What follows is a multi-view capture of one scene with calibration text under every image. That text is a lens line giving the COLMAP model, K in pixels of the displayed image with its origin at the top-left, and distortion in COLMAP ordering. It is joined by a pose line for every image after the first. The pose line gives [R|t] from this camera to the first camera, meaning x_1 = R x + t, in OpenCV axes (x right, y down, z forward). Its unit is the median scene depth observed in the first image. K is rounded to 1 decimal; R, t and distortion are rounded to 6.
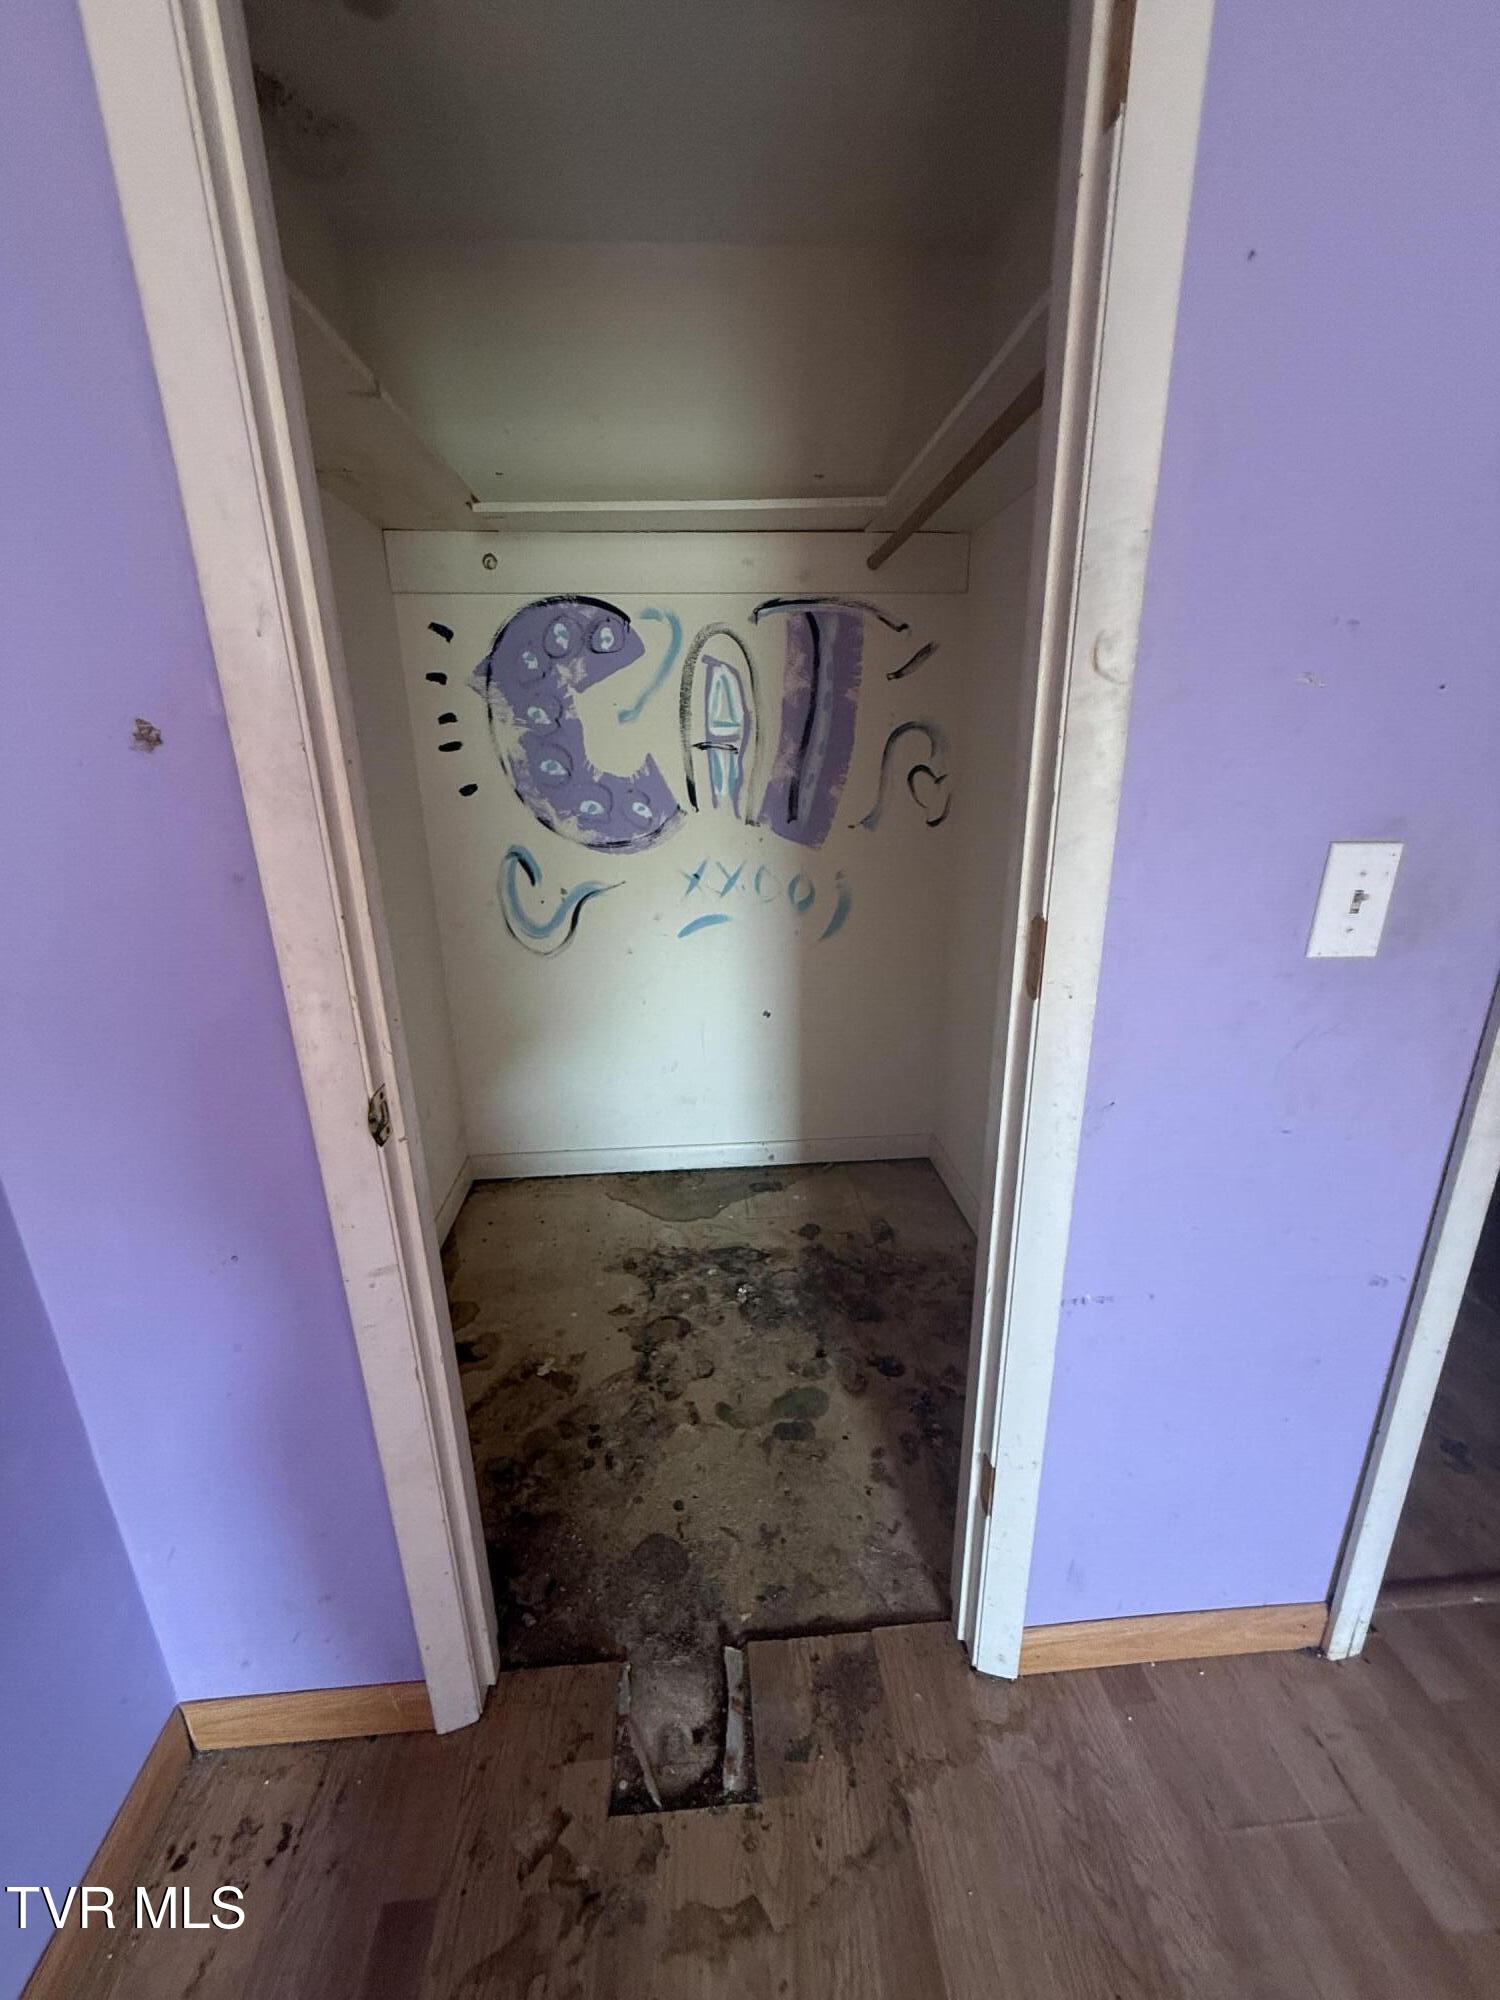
lens RADIAL K [[801.2, 0, 757.6], [0, 801.2, 994.5], [0, 0, 1]] dist [-0.001164, 0.000675]
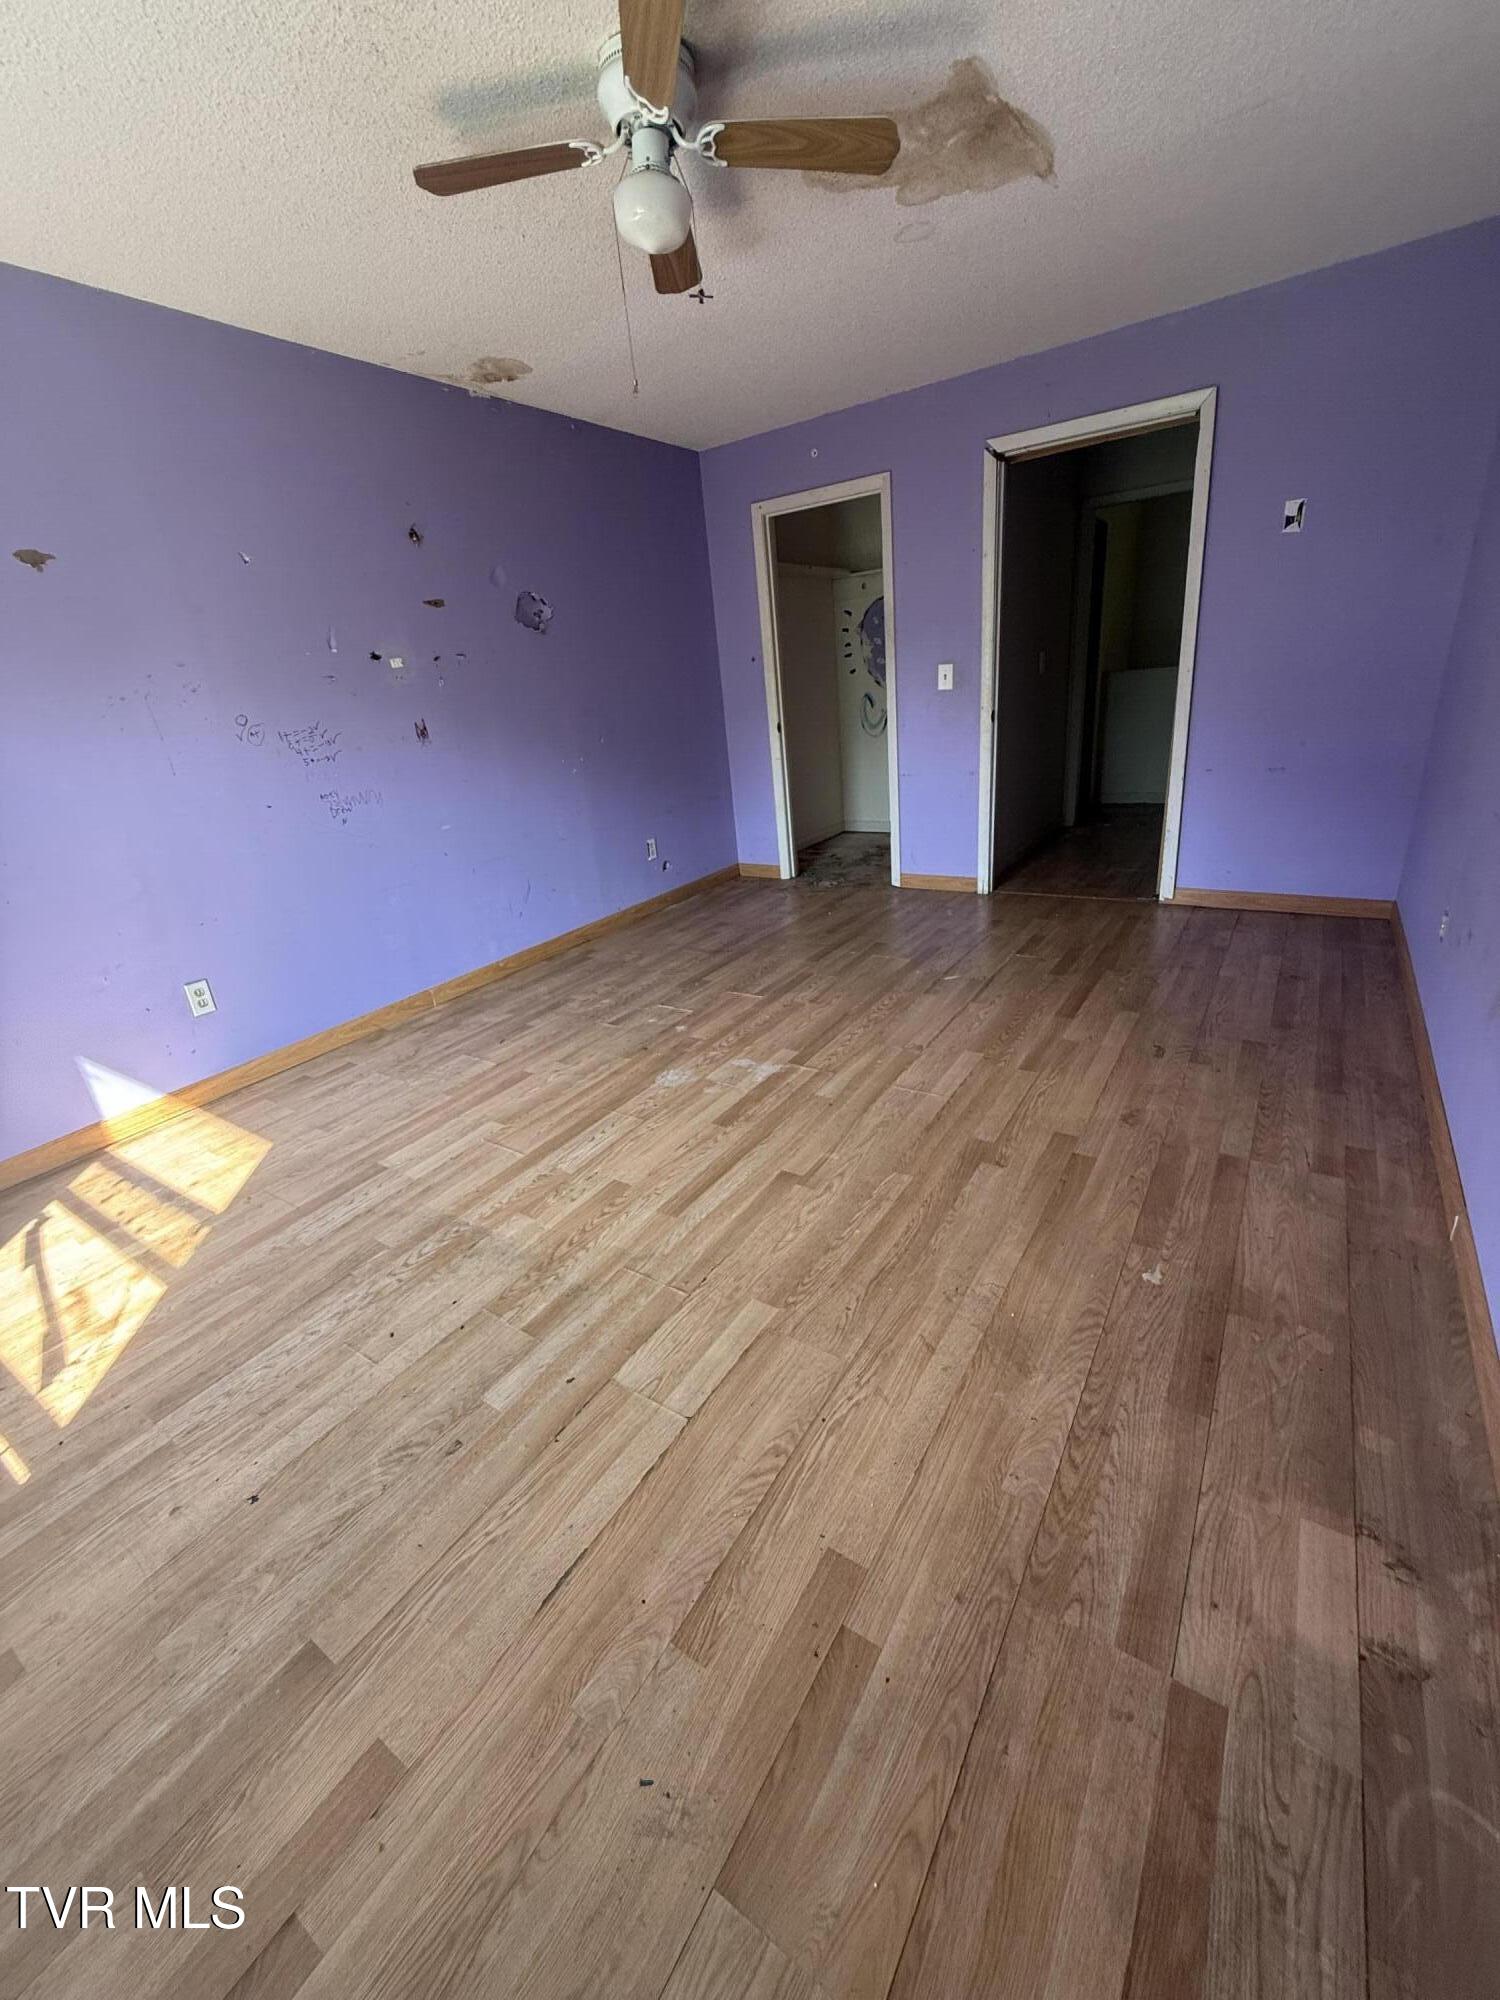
lens RADIAL K [[801.2, 0, 758.4], [0, 801.2, 1002.1], [0, 0, 1]] dist [-0.001164, 0.000675]
pose [[0.786979, 0.181424, -0.589703, 1.251588], [-0.111327, 0.981857, 0.153501, 0.488597], [0.606853, -0.055153, 0.792898, -1.486267]]
